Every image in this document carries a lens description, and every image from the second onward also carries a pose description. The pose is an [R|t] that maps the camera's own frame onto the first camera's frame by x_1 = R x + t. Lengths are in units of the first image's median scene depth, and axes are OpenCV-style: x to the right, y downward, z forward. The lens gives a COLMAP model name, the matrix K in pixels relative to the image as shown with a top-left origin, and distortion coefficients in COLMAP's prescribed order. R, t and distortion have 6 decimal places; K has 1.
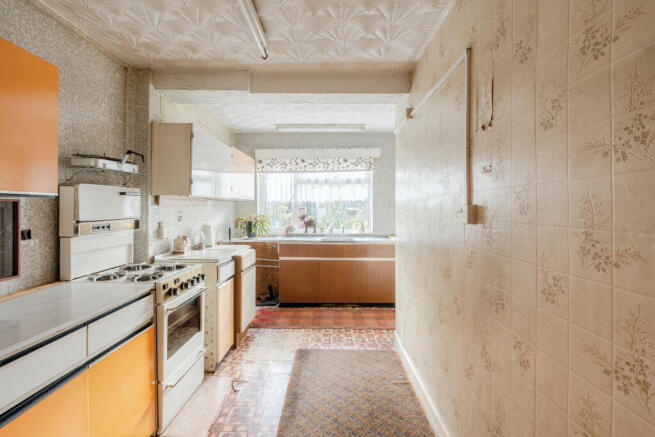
lens RADIAL K [[306.9, 0, 330.5], [0, 306.9, 215.7], [0, 0, 1]] dist [-0.000928, 0.000448]
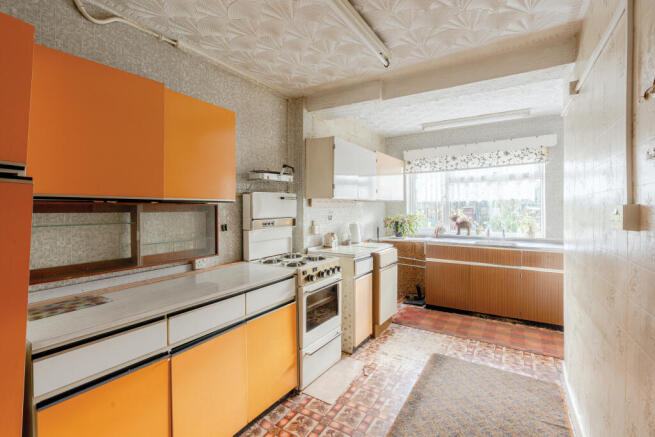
lens RADIAL K [[301.8, 0, 327.5], [0, 301.8, 218.5], [0, 0, 1]] dist [-0.000071, 0.000624]
pose [[0.853379, 0.013395, -0.521119, 0.117681], [-0.008453, 0.999894, 0.011859, -0.002339], [0.521223, -0.005715, 0.853402, 0.008017]]
